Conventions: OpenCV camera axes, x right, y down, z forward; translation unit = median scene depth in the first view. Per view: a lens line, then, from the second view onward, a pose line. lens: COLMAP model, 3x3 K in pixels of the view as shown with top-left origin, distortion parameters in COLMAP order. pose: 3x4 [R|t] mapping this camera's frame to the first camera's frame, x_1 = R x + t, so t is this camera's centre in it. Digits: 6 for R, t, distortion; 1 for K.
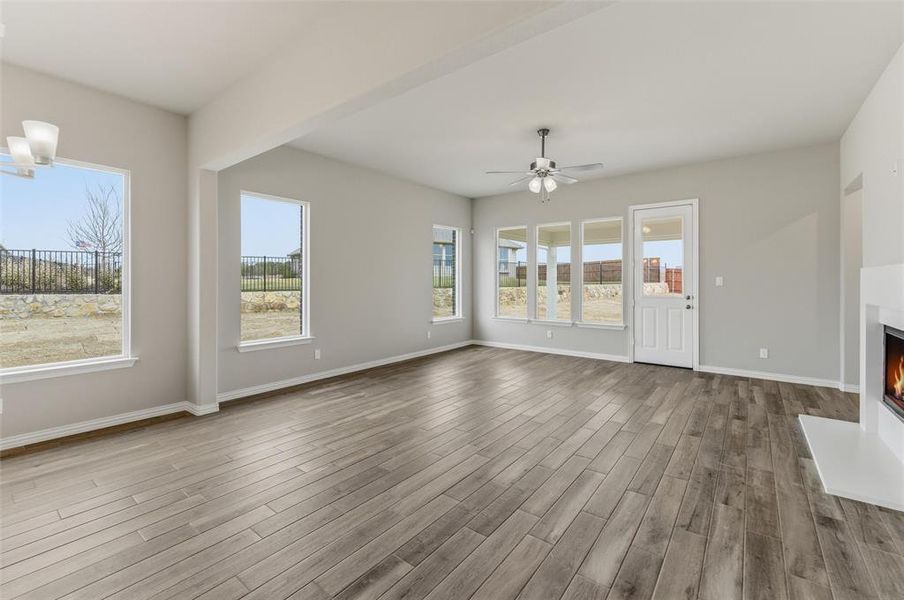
lens RADIAL K [[390.2, 0, 449.3], [0, 390.2, 284.9], [0, 0, 1]] dist [-0.001670, -0.001411]
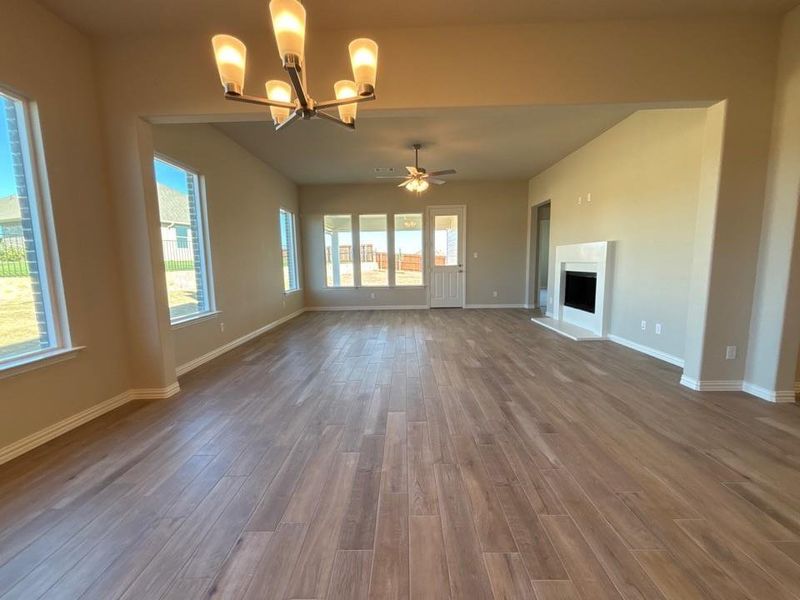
lens RADIAL K [[323.8, 0, 404.0], [0, 323.8, 302.9], [0, 0, 1]] dist [-0.001335, 0.000546]
pose [[0.796518, -0.091708, 0.597619, -0.354182], [0.024830, 0.992557, 0.119219, 0.017808], [-0.604104, -0.080121, 0.792867, 0.034717]]
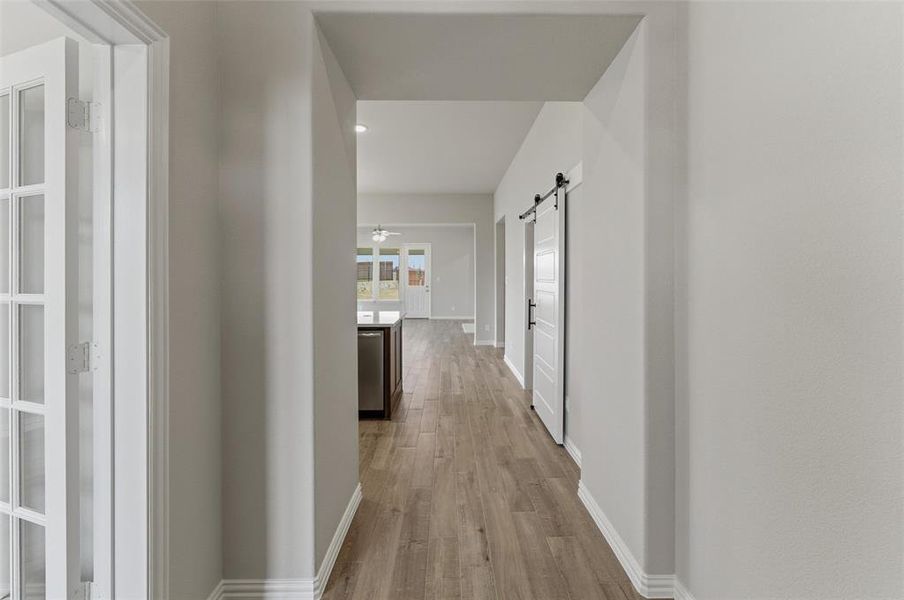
lens RADIAL K [[390.2, 0, 458.6], [0, 390.2, 277.8], [0, 0, 1]] dist [-0.001670, -0.001411]
pose [[0.777310, 0.001830, 0.629115, -0.552600], [0.006249, 0.999924, -0.010630, 0.006766], [-0.629087, 0.012194, 0.777240, -0.719198]]
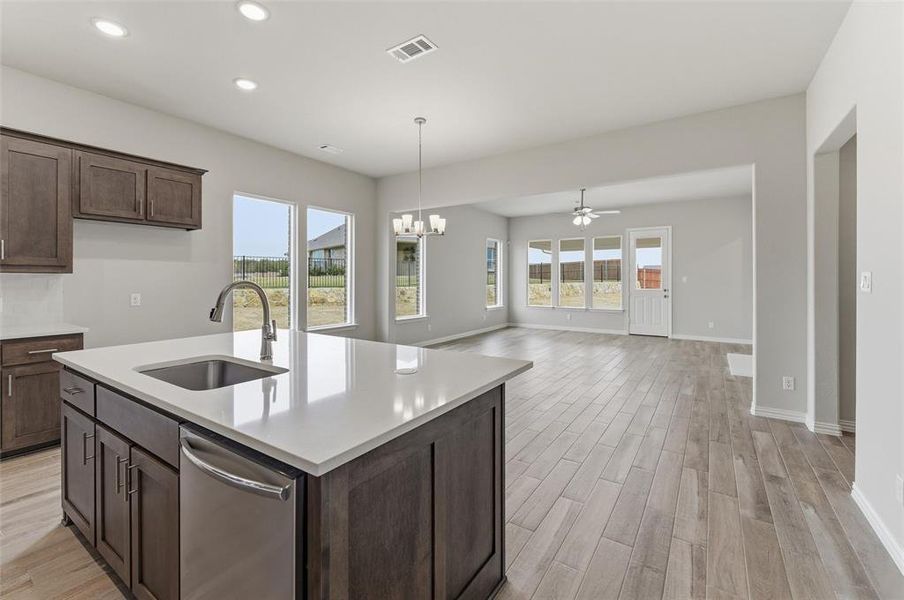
lens RADIAL K [[390.2, 0, 448.3], [0, 390.2, 279.7], [0, 0, 1]] dist [-0.001670, -0.001411]
pose [[0.998381, 0.001474, 0.056858, -0.269429], [-0.000980, 0.999961, -0.008720, 0.005226], [-0.056869, 0.008650, 0.998344, -0.397660]]
